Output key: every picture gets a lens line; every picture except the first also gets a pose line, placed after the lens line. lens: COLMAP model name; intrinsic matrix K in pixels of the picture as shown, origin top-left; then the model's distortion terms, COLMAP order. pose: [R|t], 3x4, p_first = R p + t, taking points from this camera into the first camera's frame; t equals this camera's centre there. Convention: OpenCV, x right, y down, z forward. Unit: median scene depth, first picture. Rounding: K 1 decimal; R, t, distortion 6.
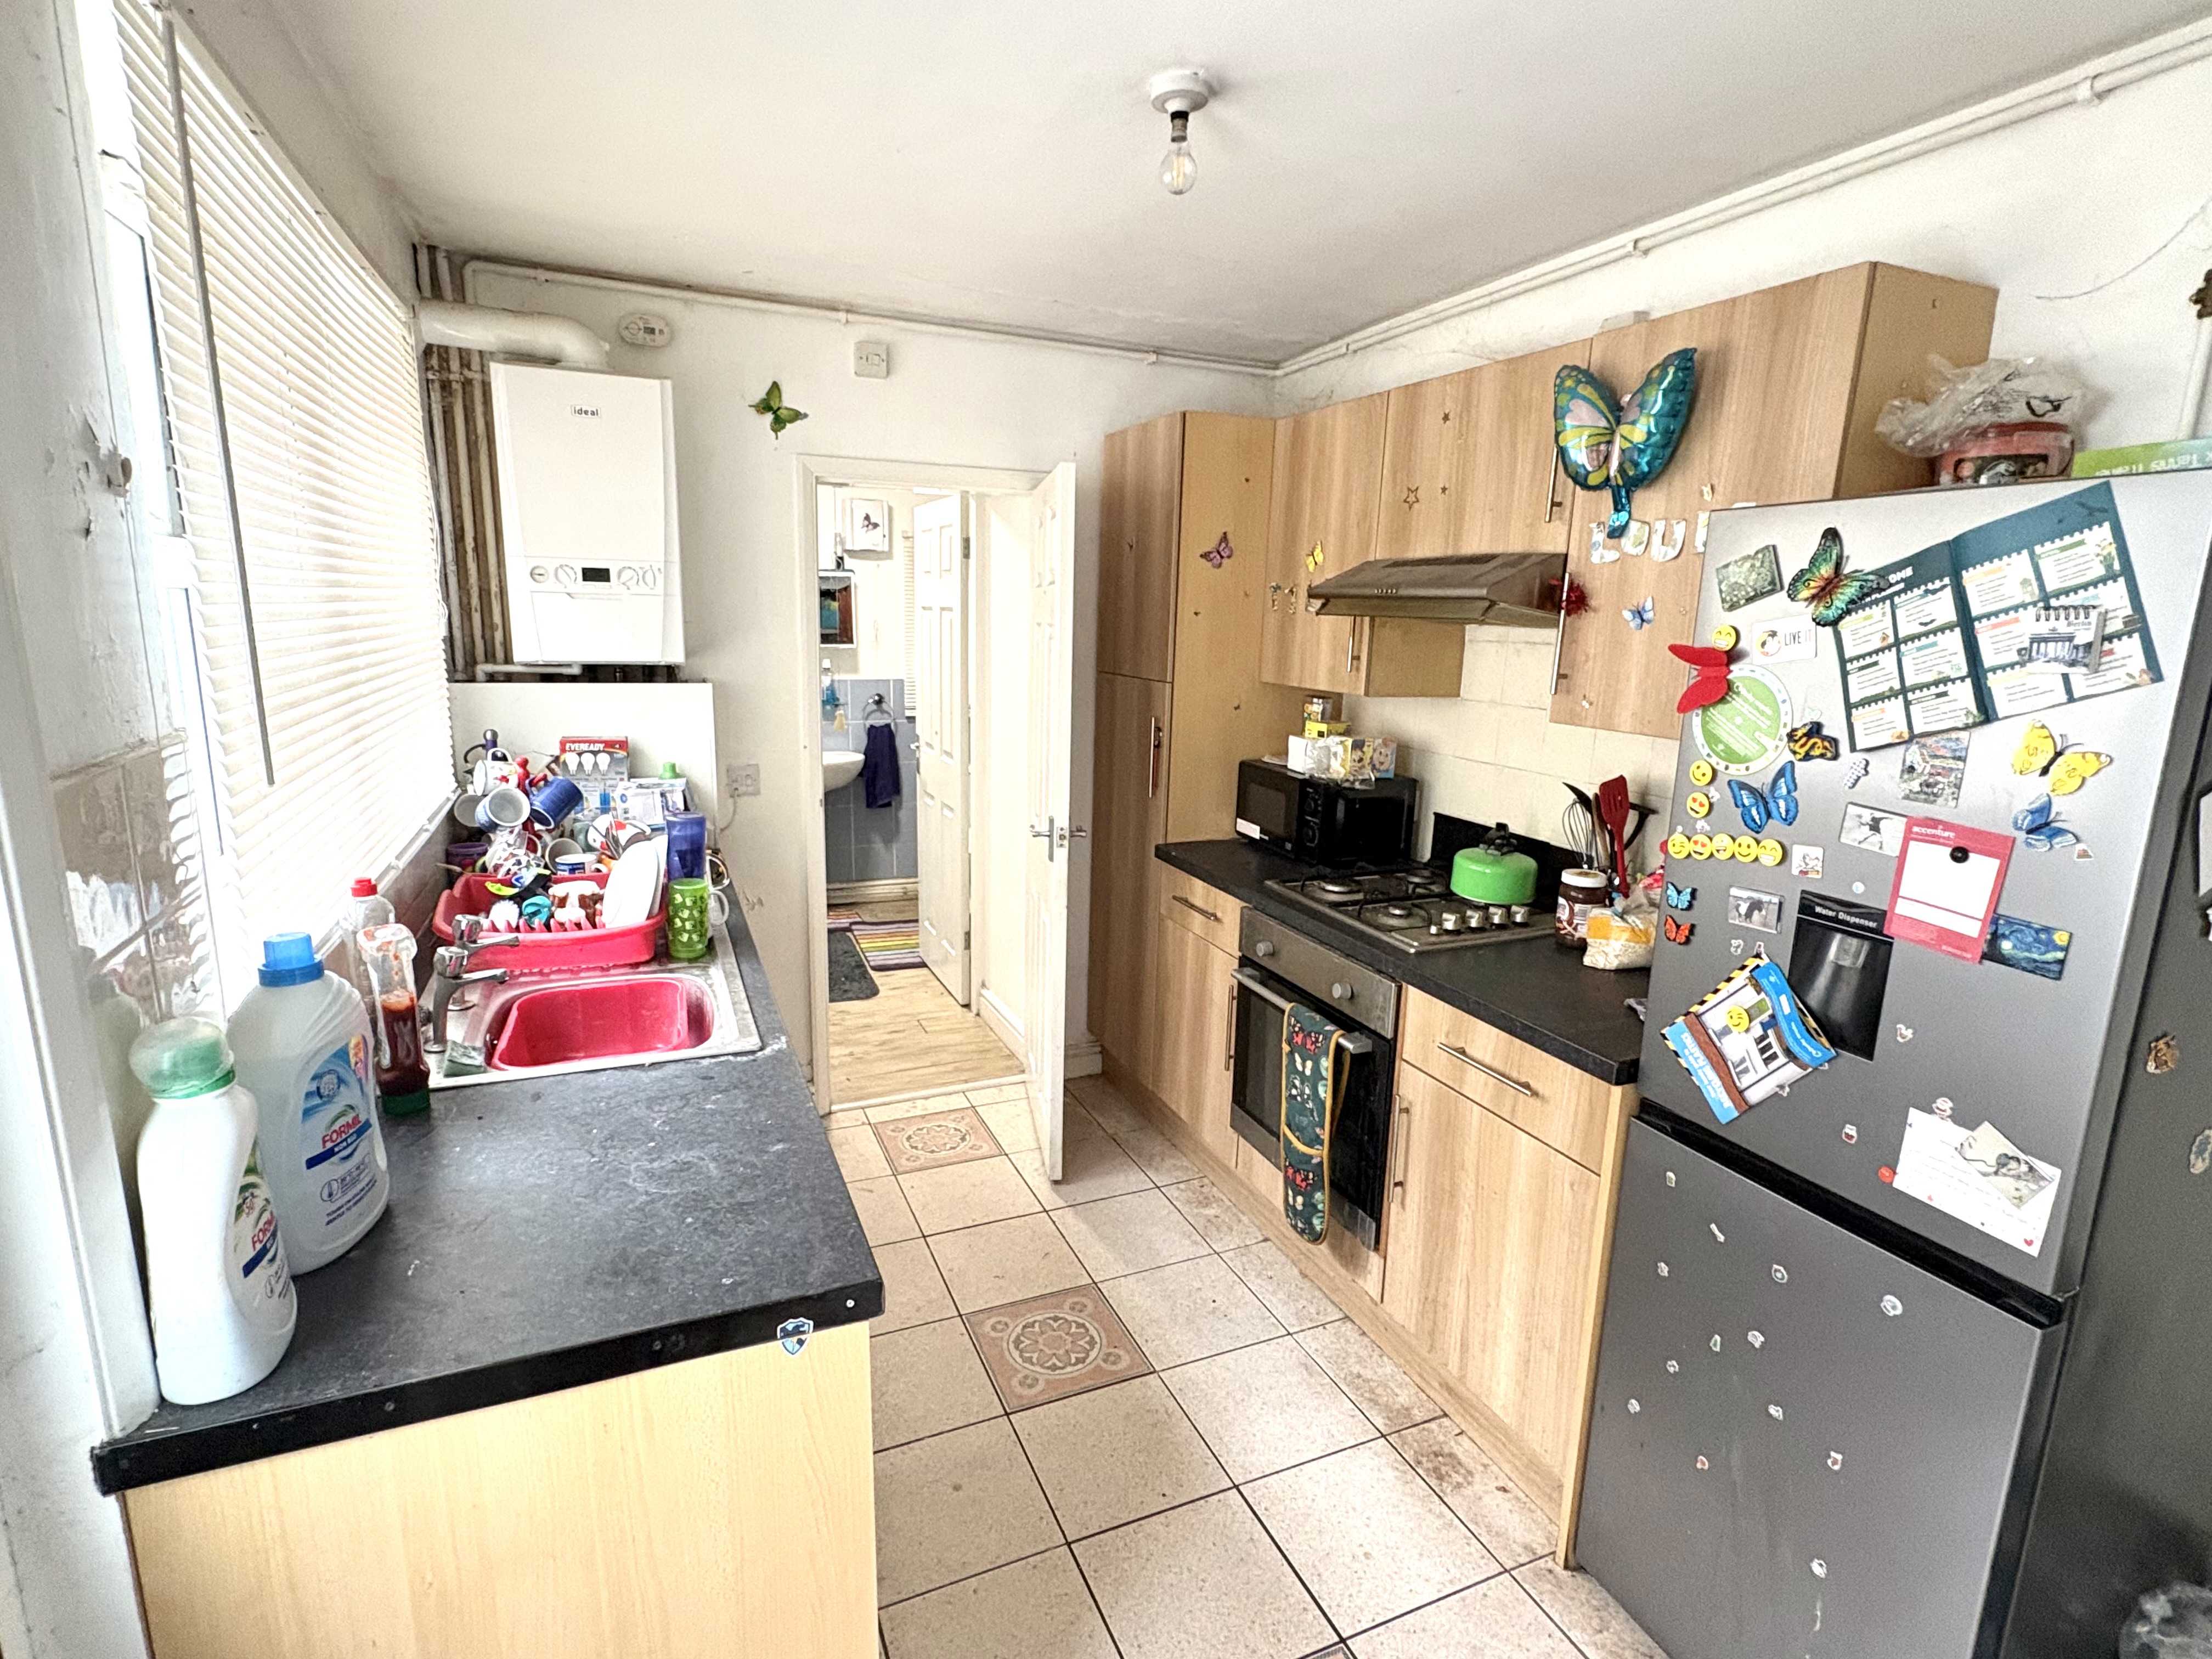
lens RADIAL K [[1081.4, 0, 1106.0], [0, 1081.4, 829.5], [0, 0, 1]] dist [-0.000316, -0.000056]
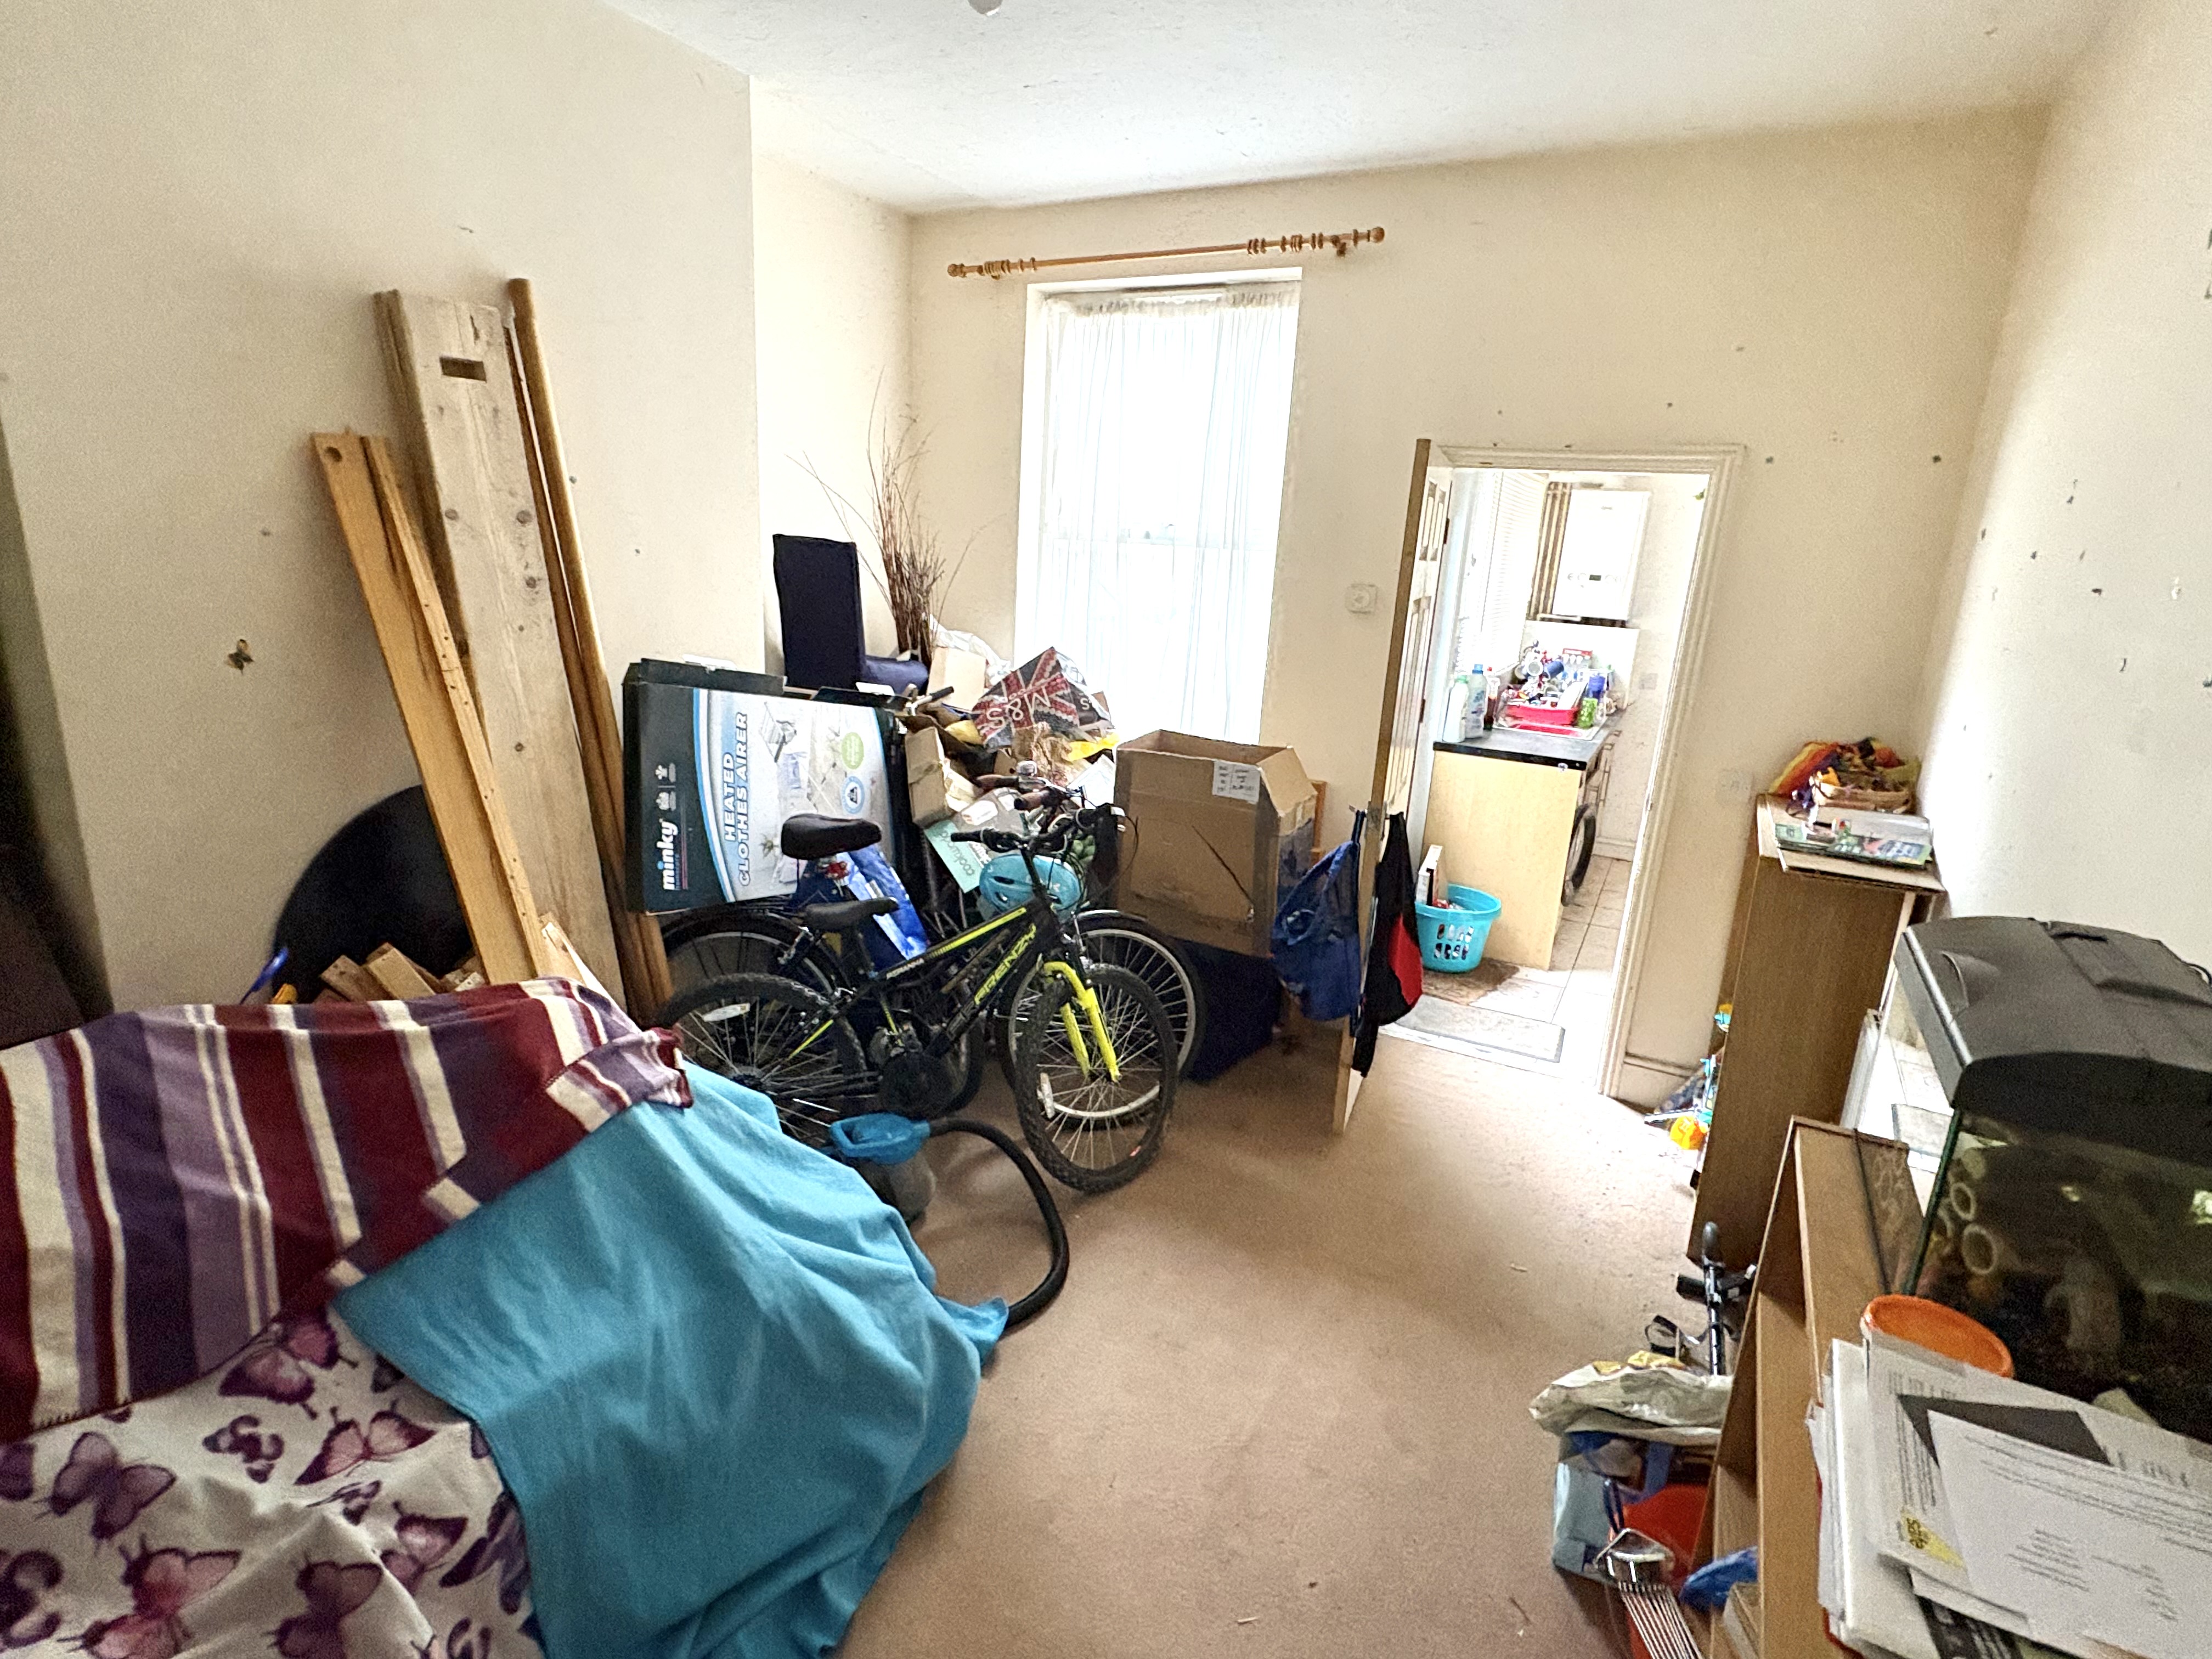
lens RADIAL K [[1081.4, 0, 1106.0], [0, 1081.4, 829.5], [0, 0, 1]] dist [-0.000316, -0.000056]
pose [[0.616997, 0.216150, -0.756699, 0.781333], [-0.199060, 0.973137, 0.115667, 0.239726], [0.761373, 0.079262, 0.643450, -1.292756]]
